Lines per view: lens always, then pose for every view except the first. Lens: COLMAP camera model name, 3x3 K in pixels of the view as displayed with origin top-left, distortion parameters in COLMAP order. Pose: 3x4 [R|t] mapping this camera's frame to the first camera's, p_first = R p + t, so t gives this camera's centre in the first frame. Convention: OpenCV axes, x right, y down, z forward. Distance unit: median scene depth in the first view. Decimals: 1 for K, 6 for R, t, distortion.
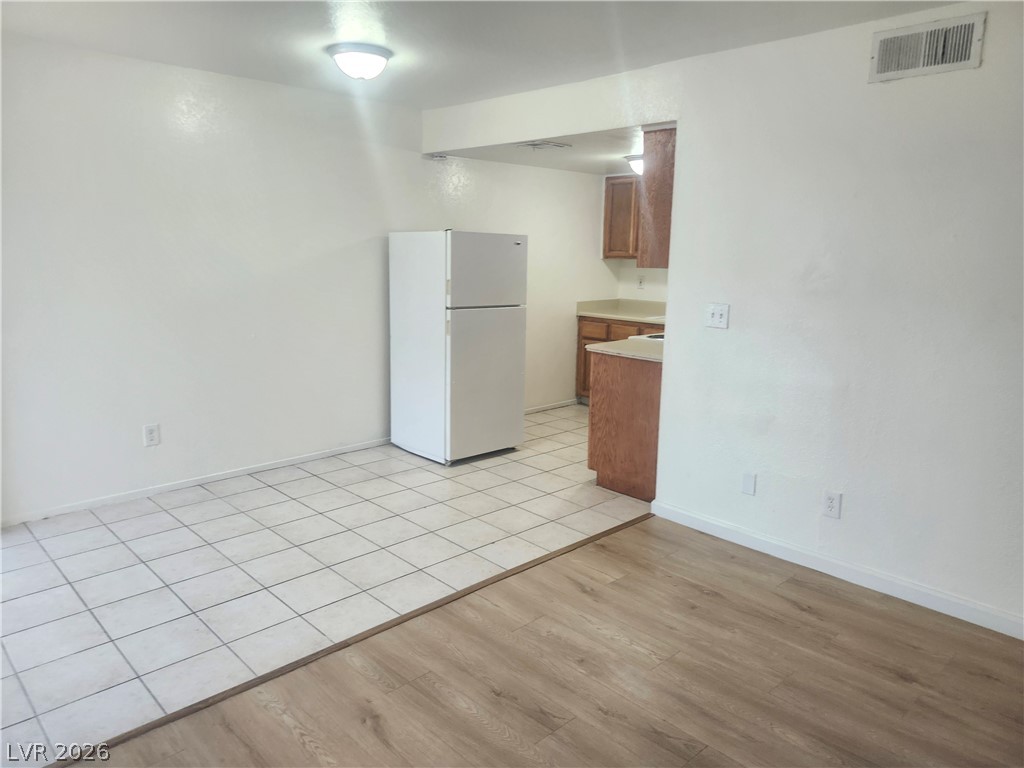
lens RADIAL K [[708.0, 0, 490.2], [0, 708.0, 369.7], [0, 0, 1]] dist [0.072785, -0.081616]
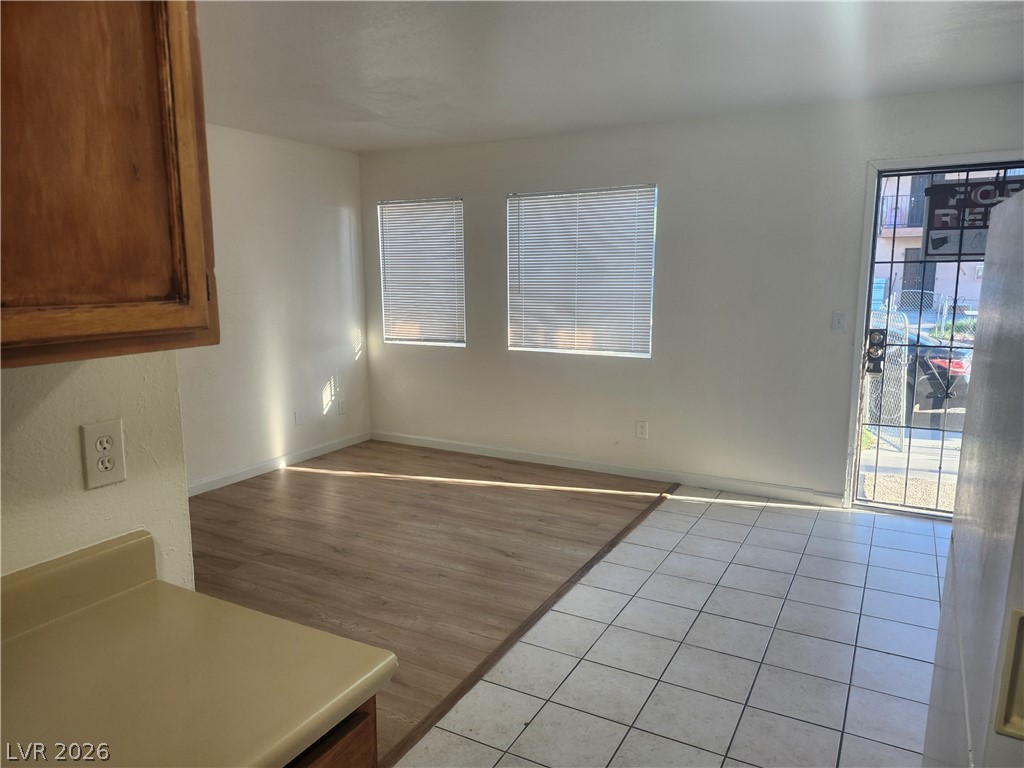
lens RADIAL K [[716.6, 0, 501.7], [0, 716.6, 373.6], [0, 0, 1]] dist [0.075834, -0.077539]
pose [[-0.951764, 0.040075, -0.304202, 0.219177], [-0.059485, 0.948524, 0.311069, -0.274089], [0.301009, 0.314160, -0.900387, 1.509034]]
